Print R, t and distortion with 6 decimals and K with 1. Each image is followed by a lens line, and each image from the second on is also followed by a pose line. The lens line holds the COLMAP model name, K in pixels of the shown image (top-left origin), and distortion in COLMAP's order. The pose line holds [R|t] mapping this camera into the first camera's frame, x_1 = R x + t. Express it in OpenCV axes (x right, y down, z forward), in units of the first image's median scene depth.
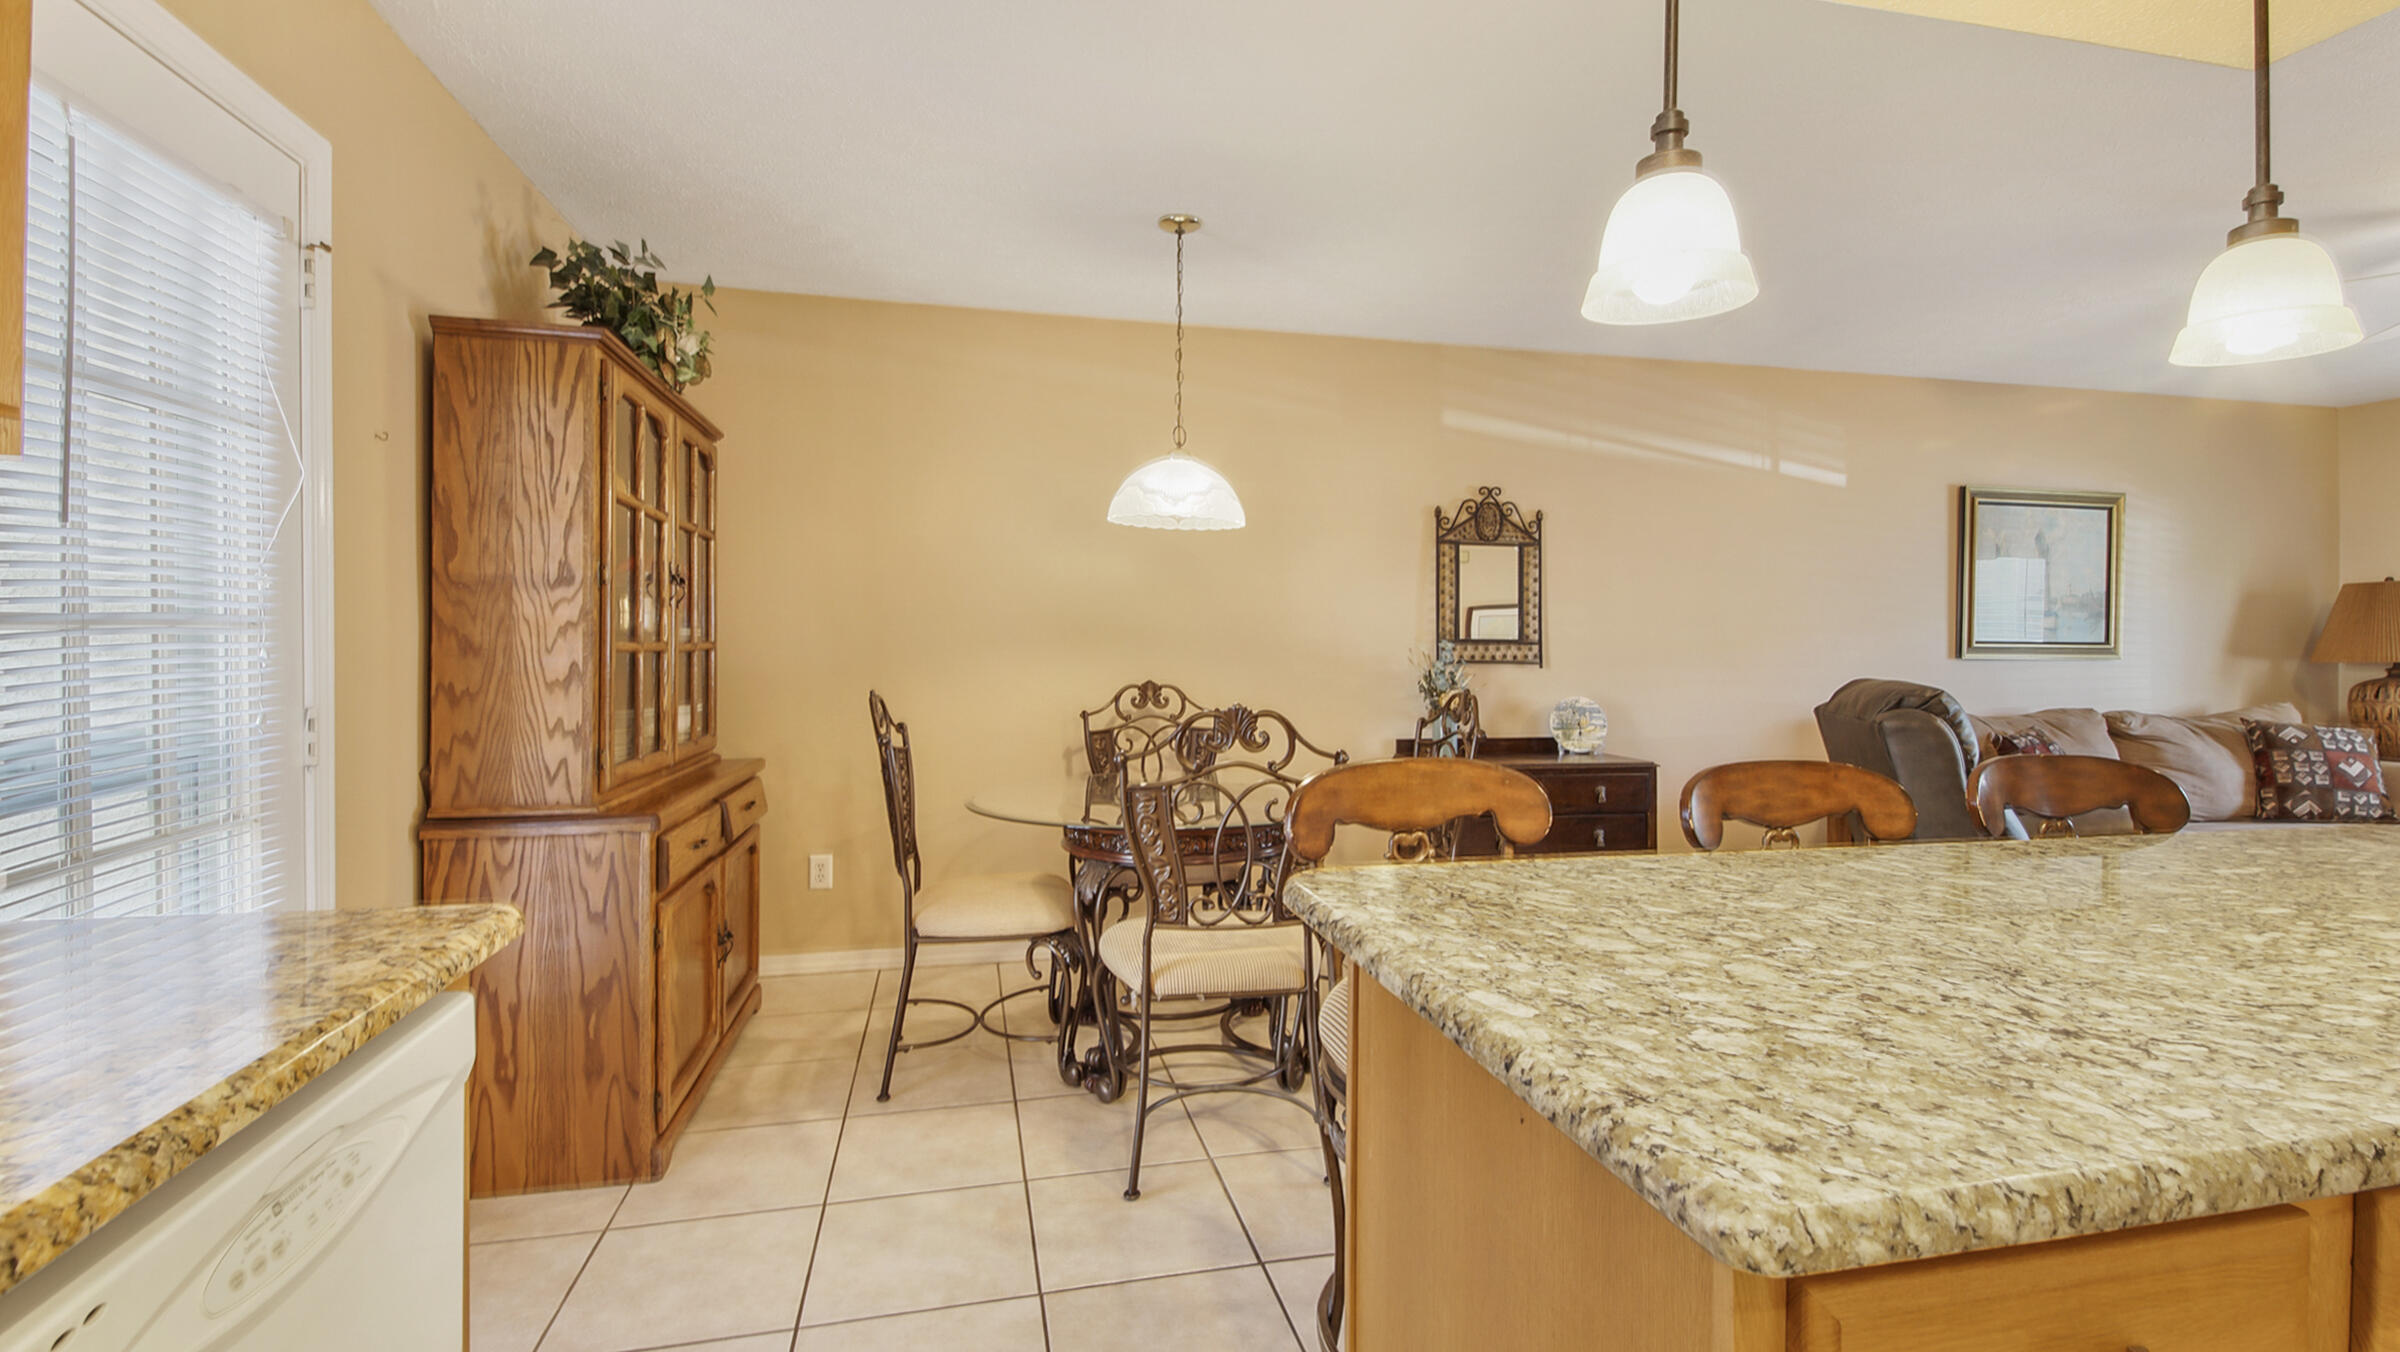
lens RADIAL K [[1033.7, 0, 1192.6], [0, 1033.7, 647.3], [0, 0, 1]] dist [0.023676, -0.015037]
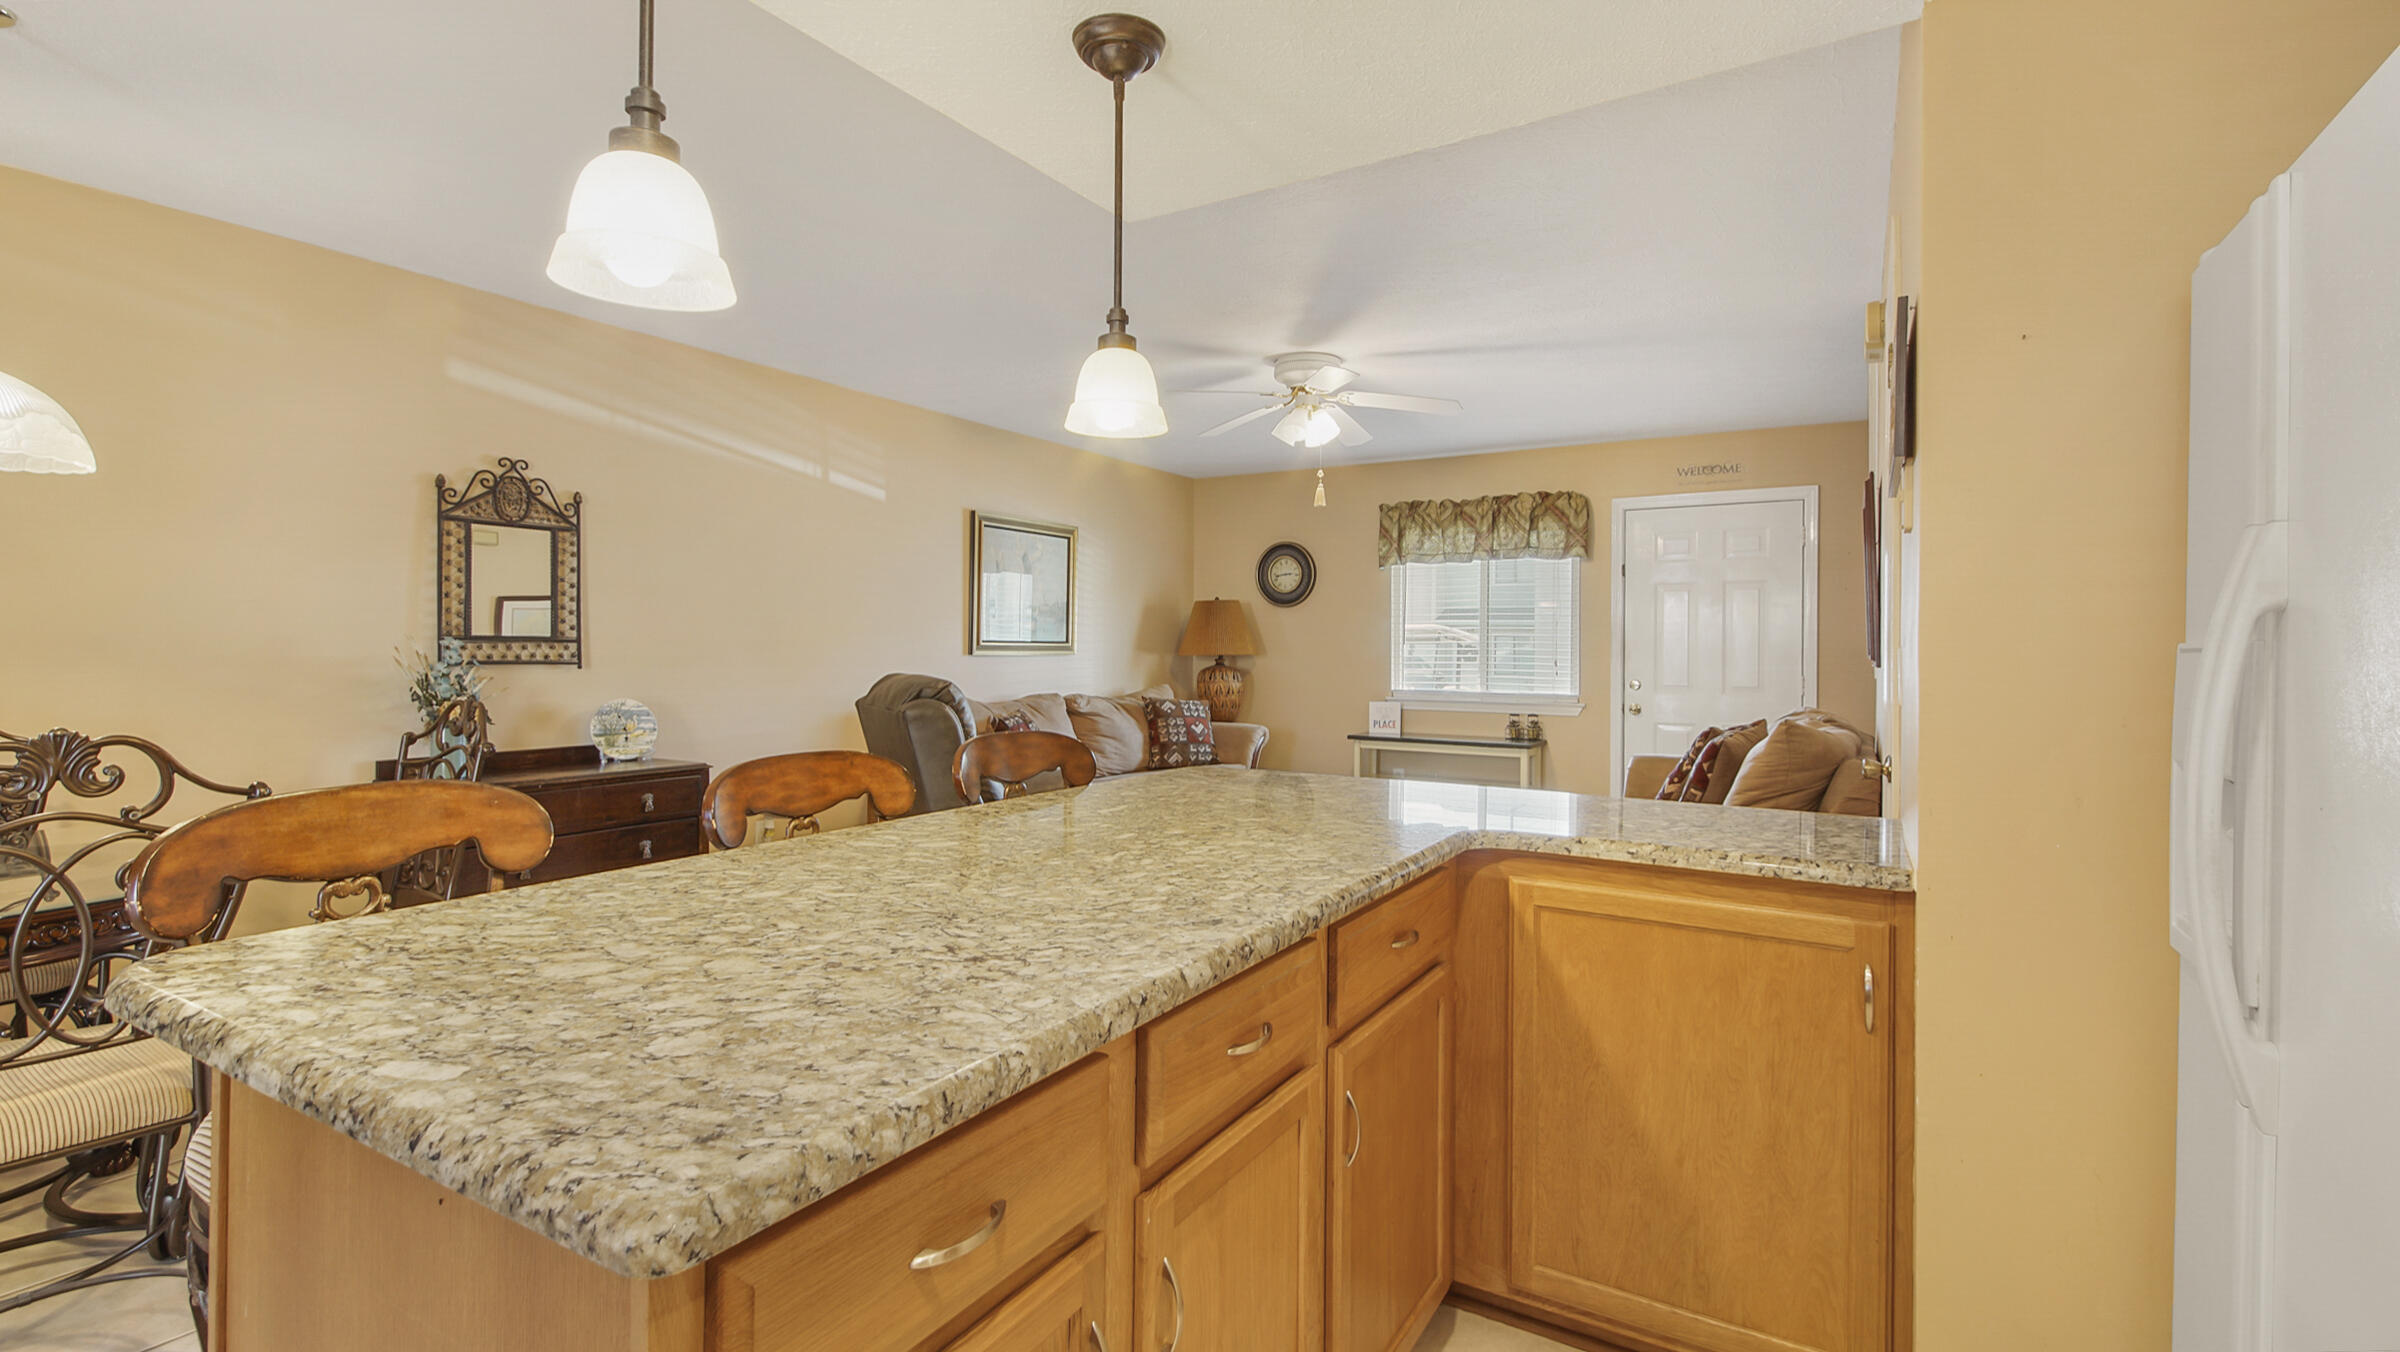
lens RADIAL K [[1050.1, 0, 1211.7], [0, 1050.1, 636.2], [0, 0, 1]] dist [0.023106, -0.016109]
pose [[0.693481, 0.005795, 0.720452, 0.096191], [0.000870, 0.999960, -0.008880, 0.000709], [-0.720475, 0.006785, 0.693448, -0.043042]]
